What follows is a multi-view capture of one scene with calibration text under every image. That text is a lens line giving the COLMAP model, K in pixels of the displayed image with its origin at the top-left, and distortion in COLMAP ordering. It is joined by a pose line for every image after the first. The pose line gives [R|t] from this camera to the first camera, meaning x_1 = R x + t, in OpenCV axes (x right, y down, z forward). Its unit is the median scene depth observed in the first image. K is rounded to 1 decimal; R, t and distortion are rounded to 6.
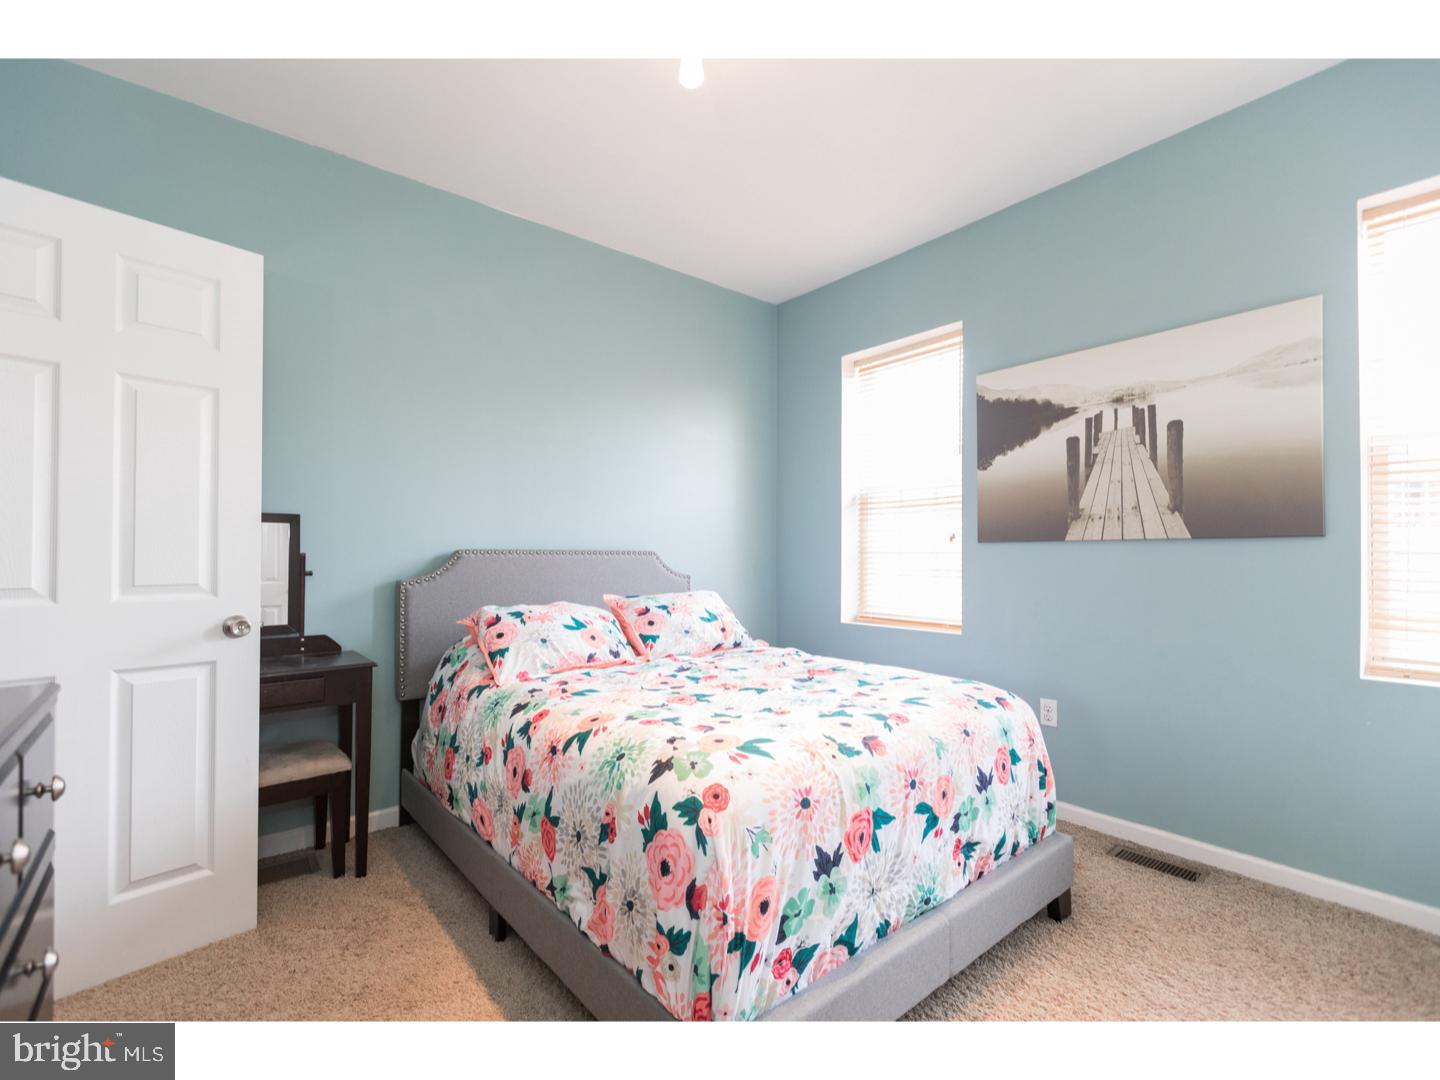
lens RADIAL K [[652.3, 0, 717.0], [0, 652.3, 542.4], [0, 0, 1]] dist [0.000540, 0.000170]
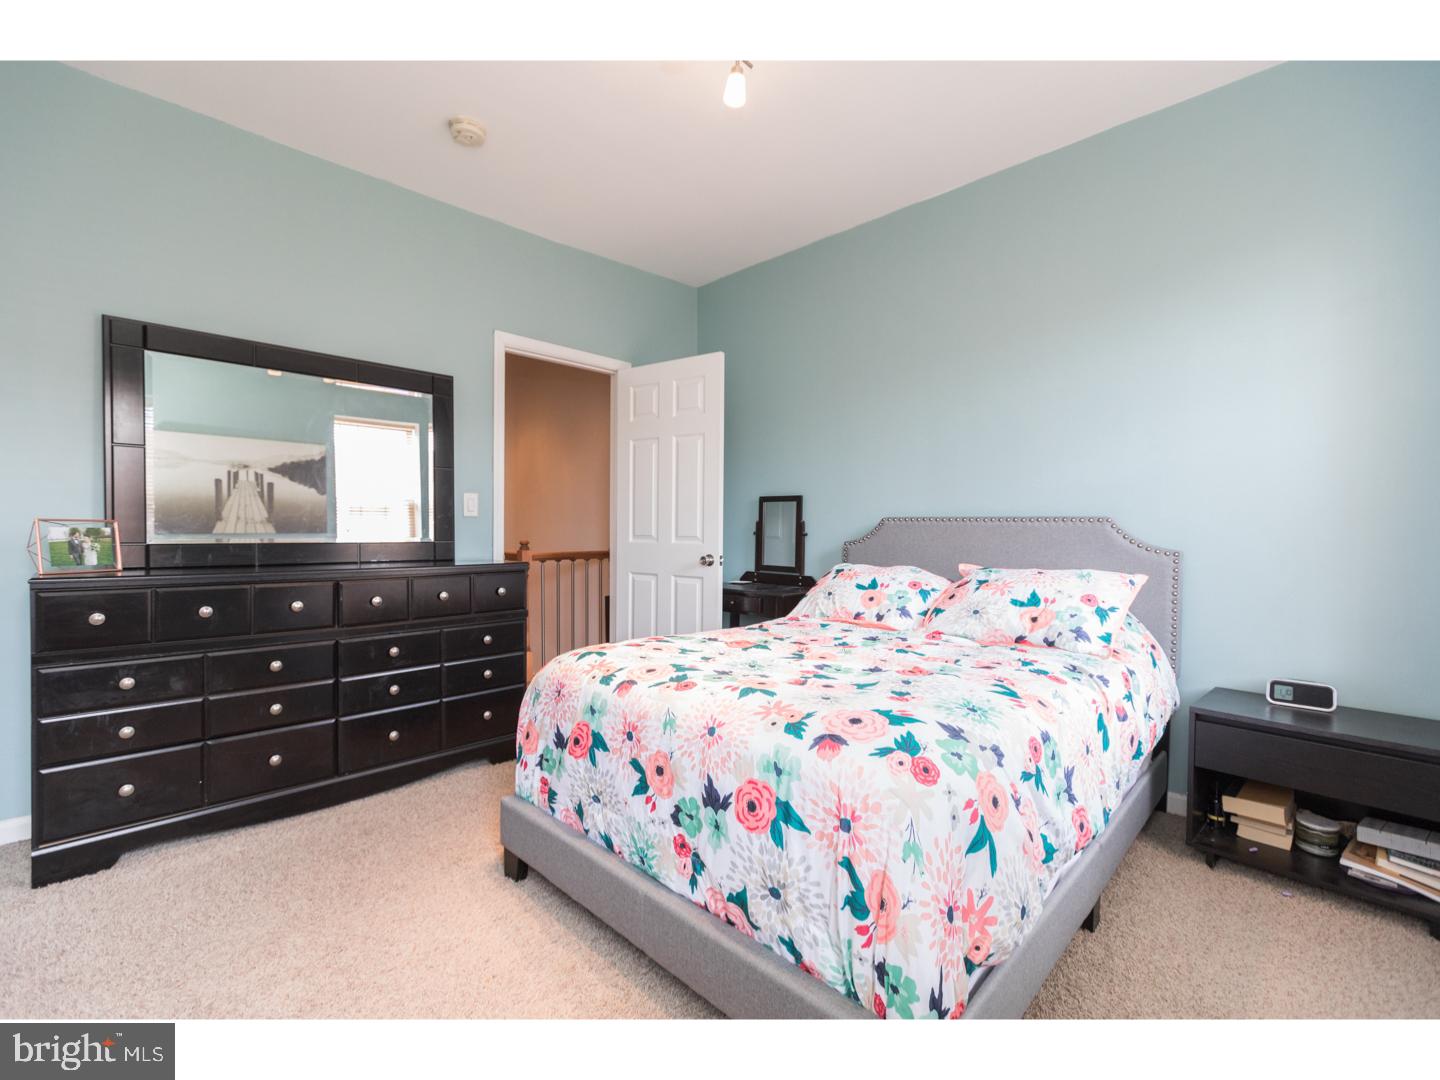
lens RADIAL K [[652.3, 0, 717.0], [0, 652.3, 542.4], [0, 0, 1]] dist [0.000540, 0.000170]
pose [[0.082216, 0.025860, -0.996279, 1.252437], [0.013181, 0.999548, 0.027033, 0.033722], [0.996527, -0.015354, 0.081838, 0.988081]]
